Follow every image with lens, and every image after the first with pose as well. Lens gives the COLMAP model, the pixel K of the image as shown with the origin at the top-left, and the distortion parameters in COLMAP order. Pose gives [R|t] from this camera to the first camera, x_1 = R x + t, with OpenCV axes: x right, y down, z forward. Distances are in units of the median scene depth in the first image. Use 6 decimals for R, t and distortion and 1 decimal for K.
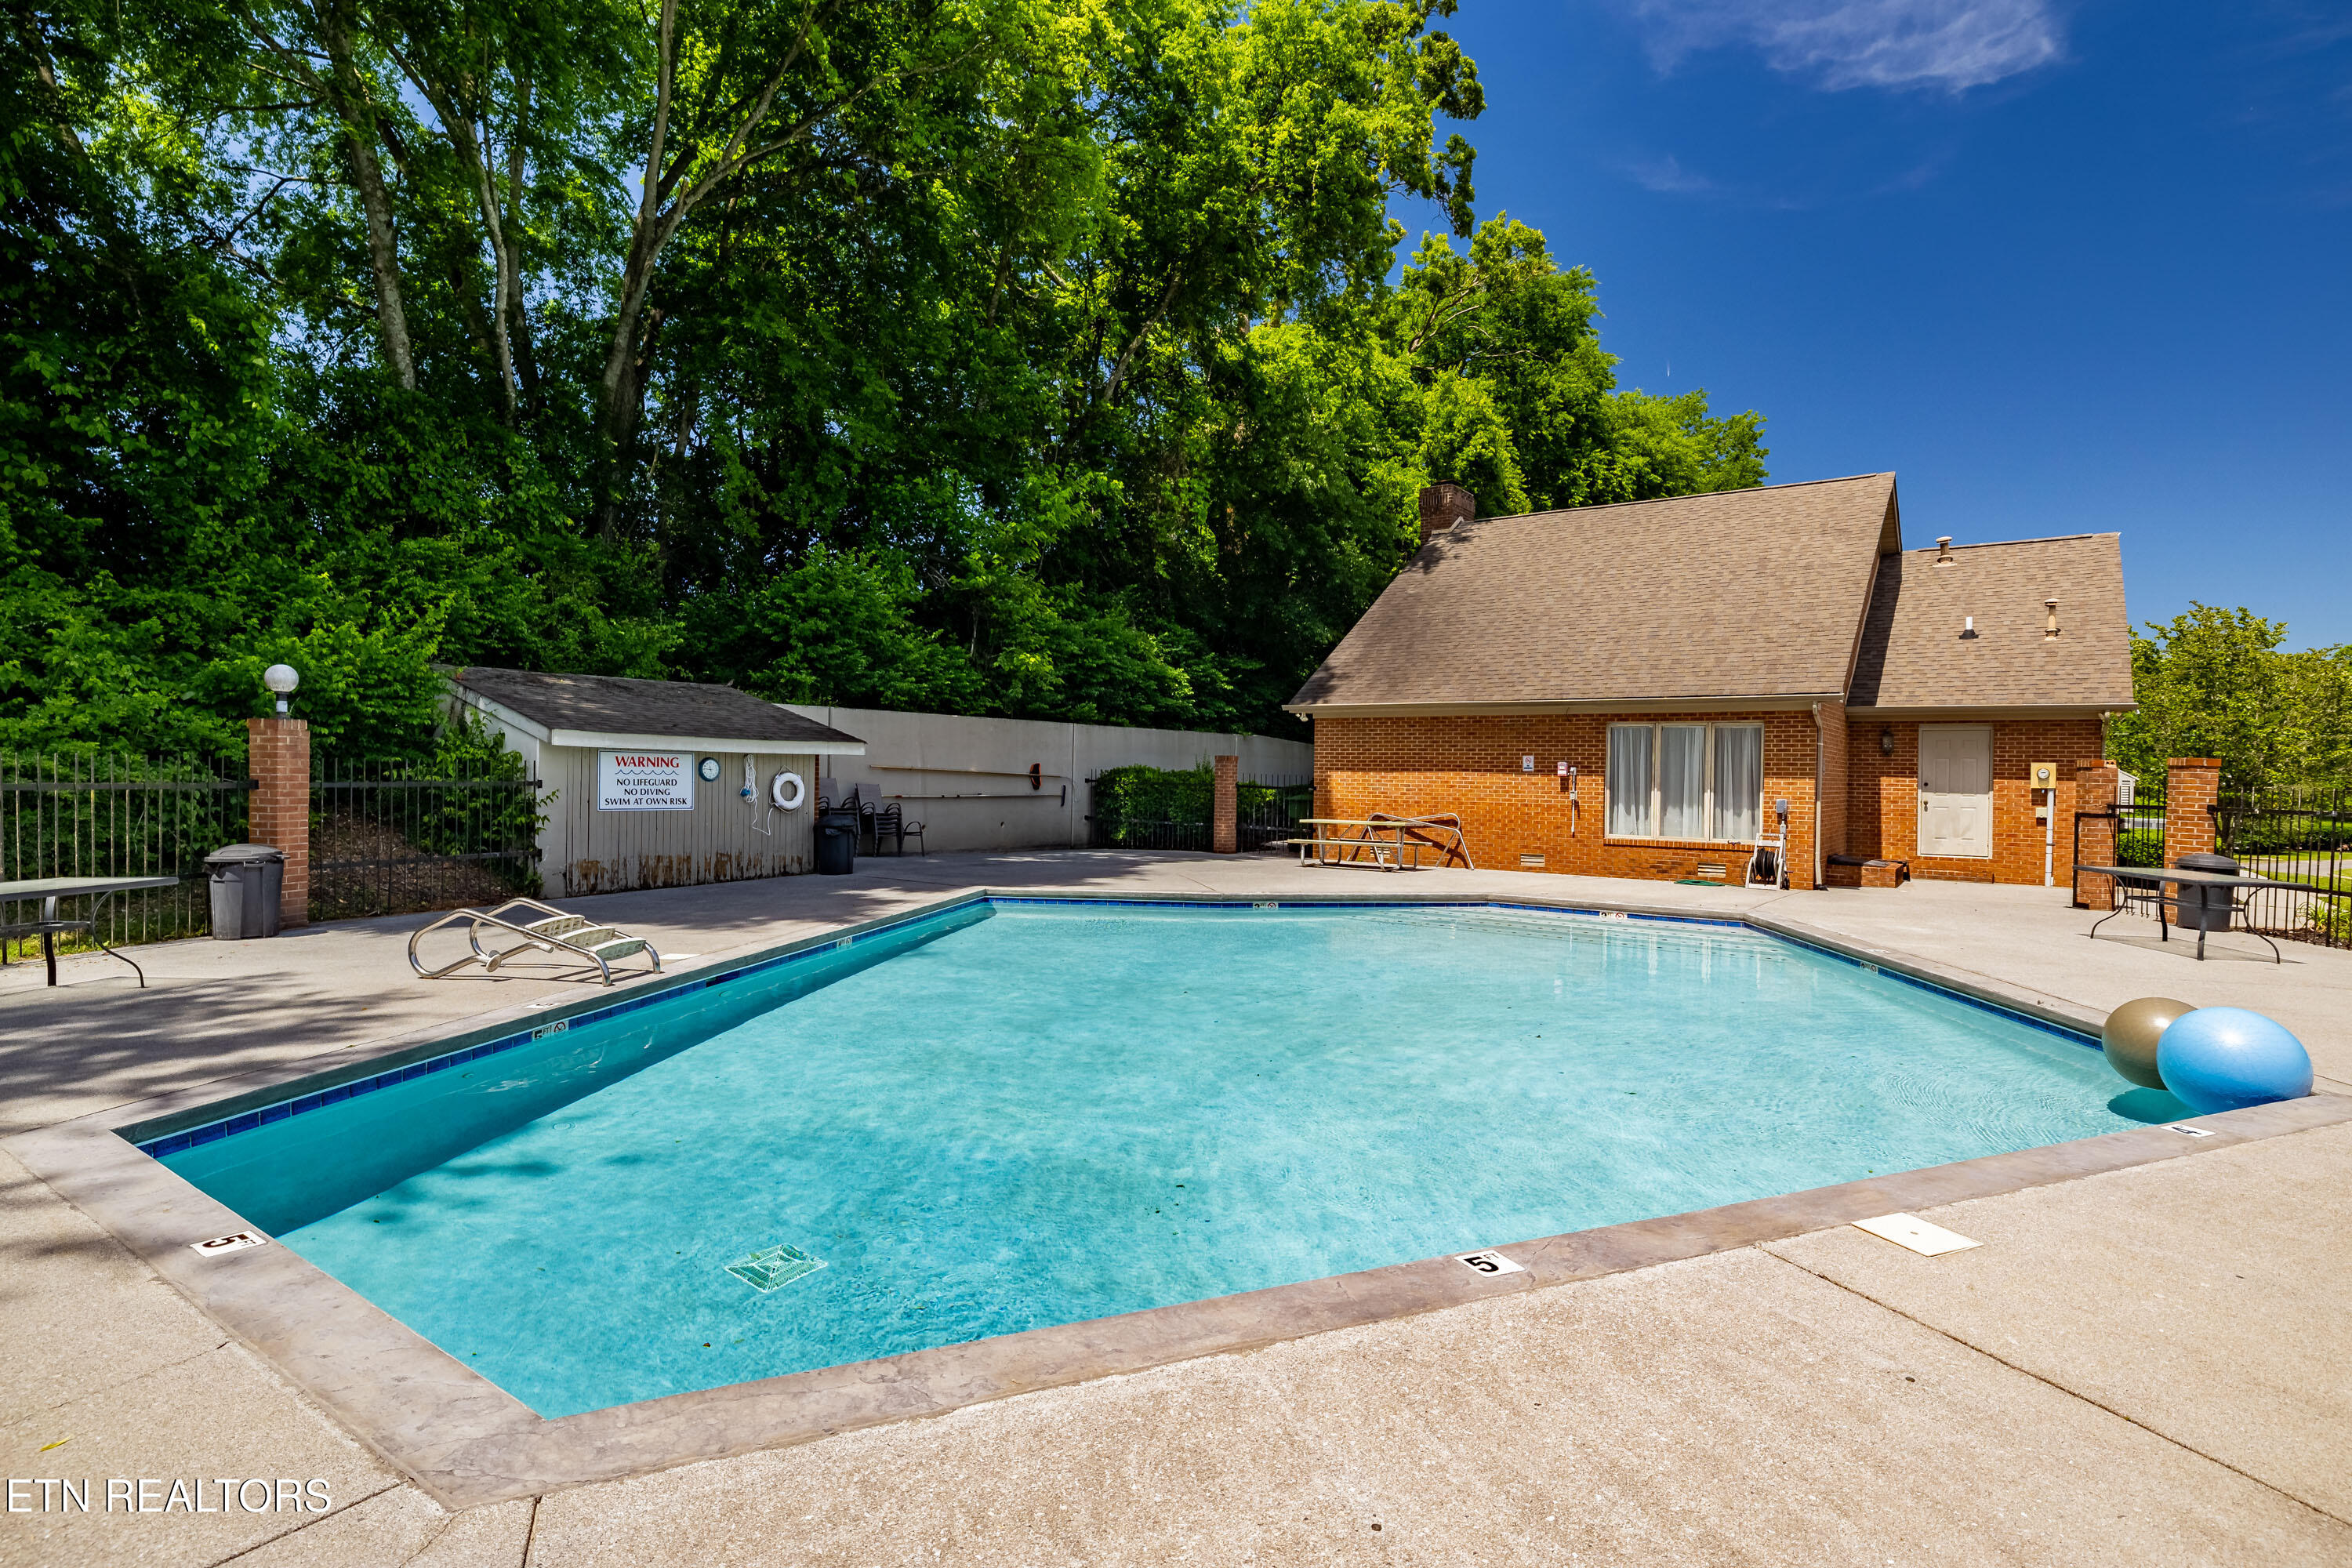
lens RADIAL K [[1212.0, 0, 1175.4], [0, 1212.0, 782.8], [0, 0, 1]] dist [-0.010312, -0.001791]
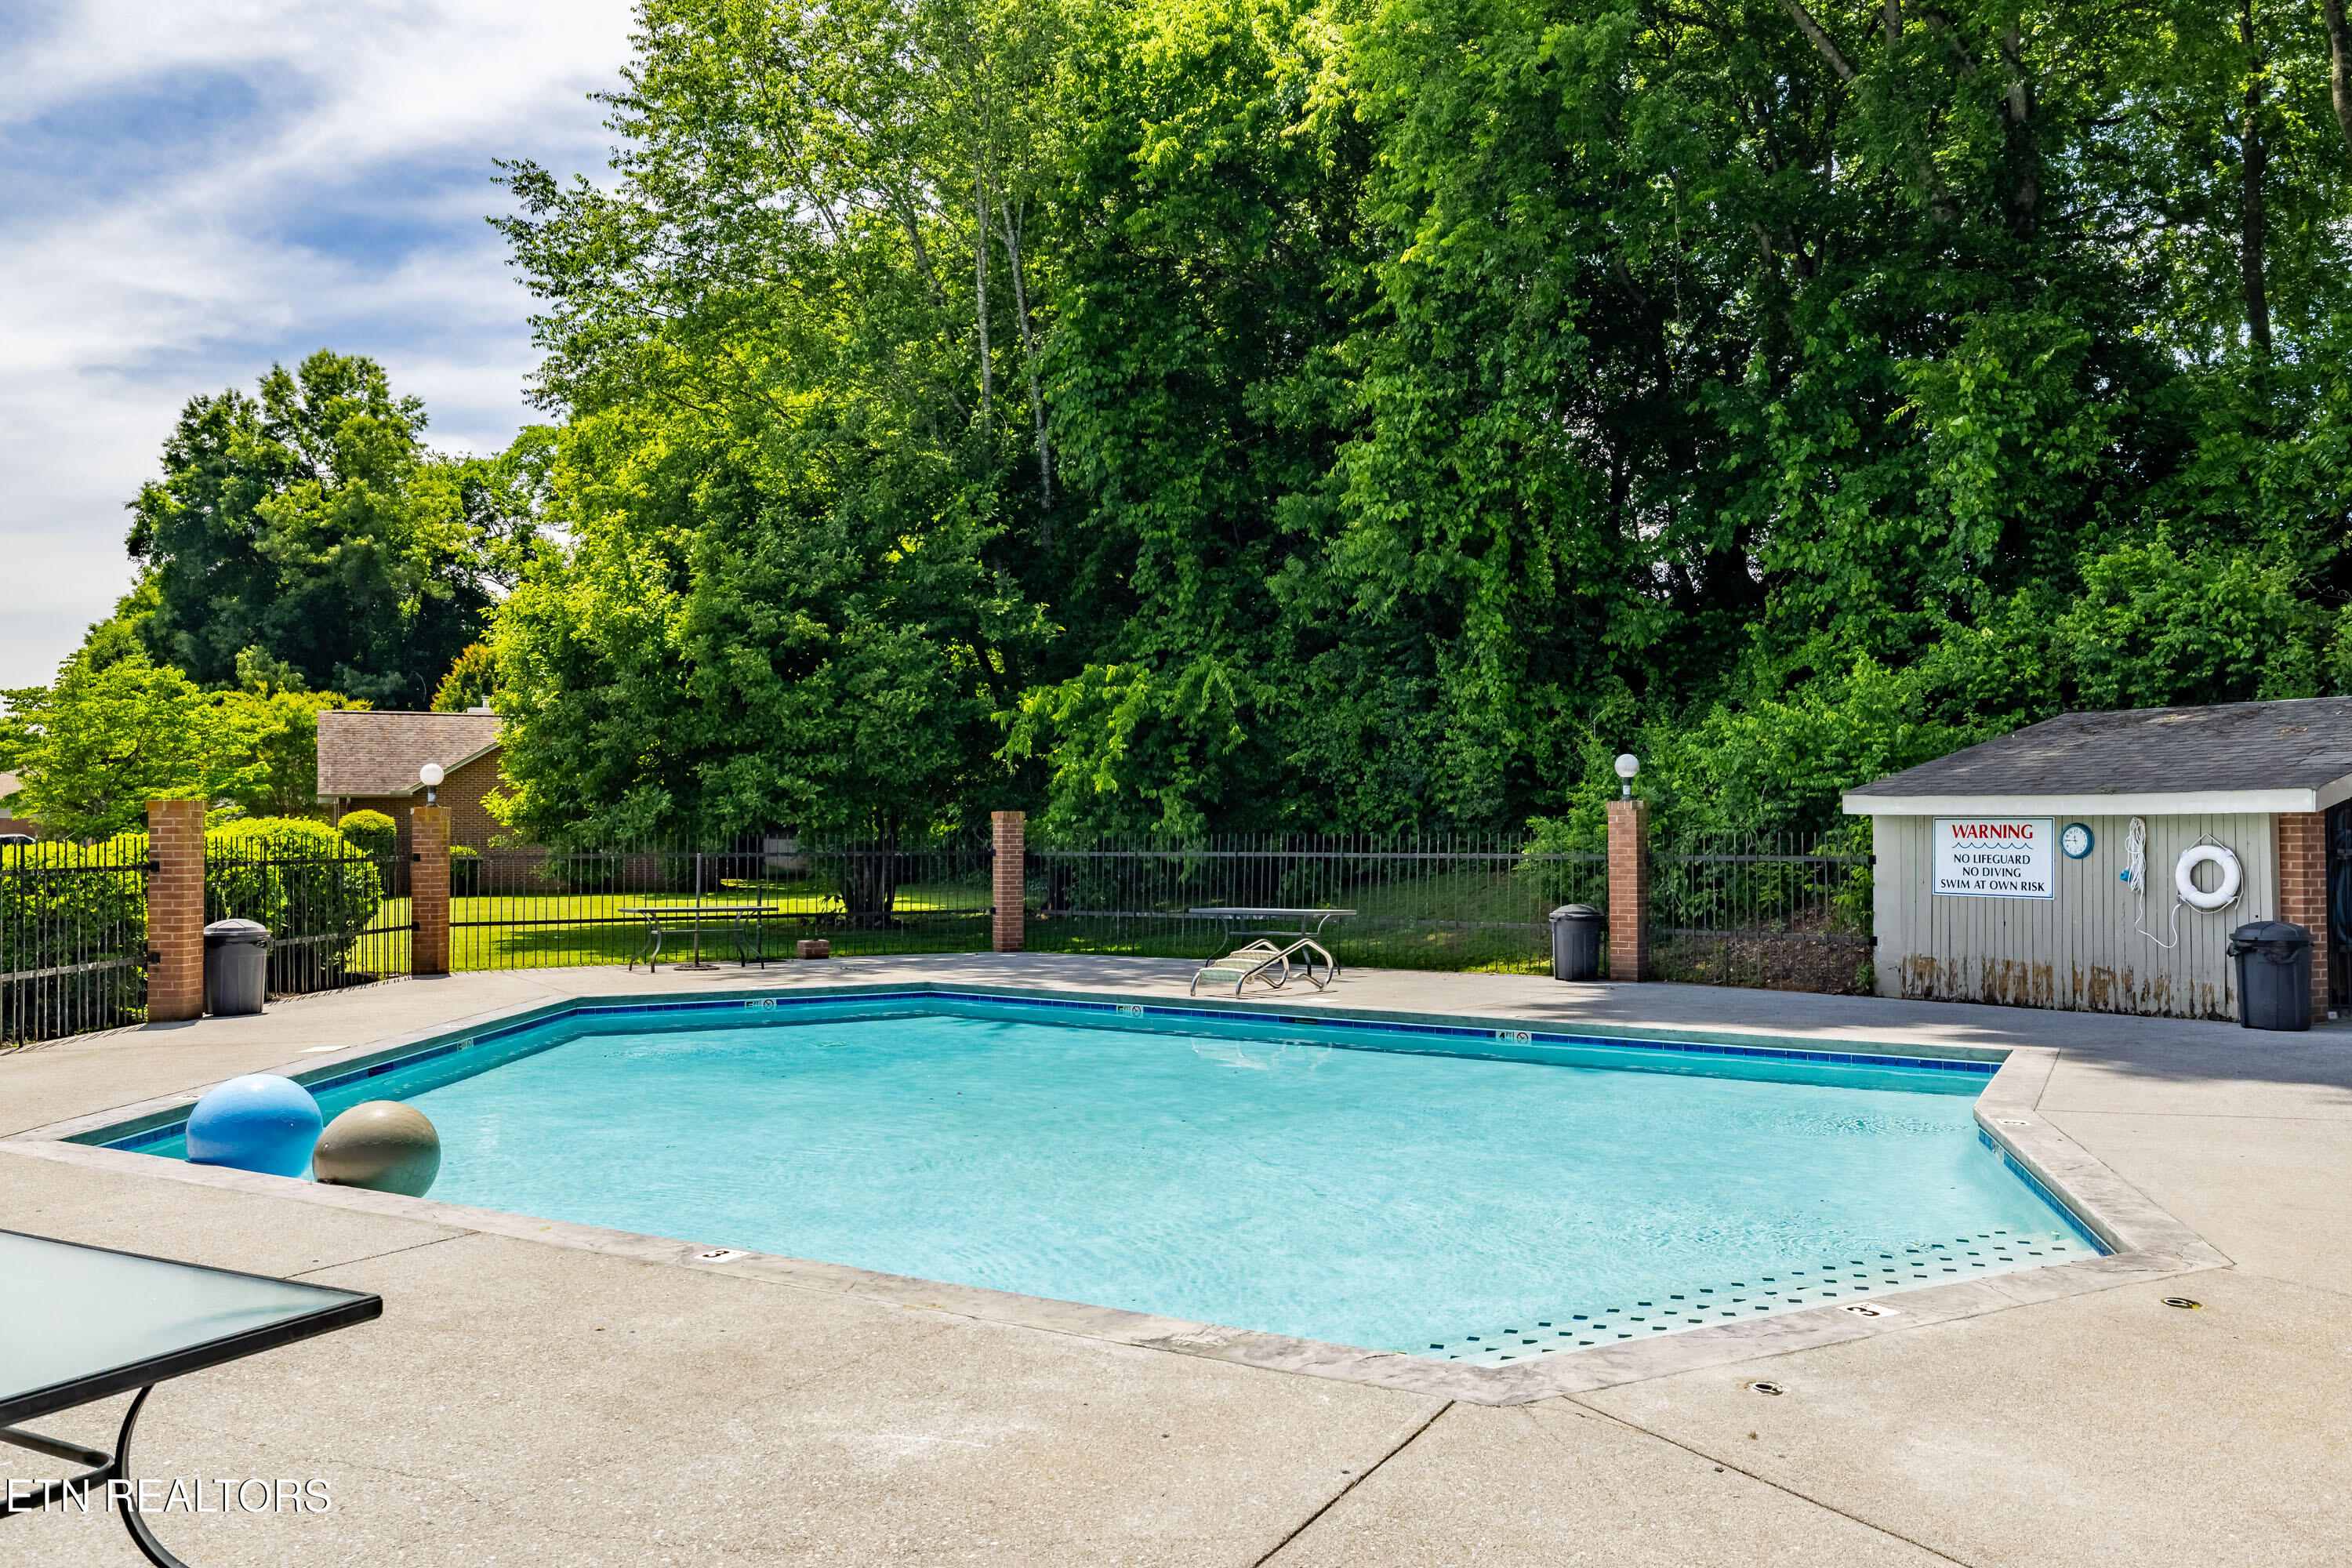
lens RADIAL K [[1838.8, 0, 1175.5], [0, 1838.8, 789.5], [0, 0, 1]] dist [0.001358, 0.000442]
pose [[-0.429718, -0.037111, -0.902200, 0.794110], [-0.014682, 0.999310, -0.034112, 0.002683], [0.902844, -0.001413, -0.429967, 1.035508]]
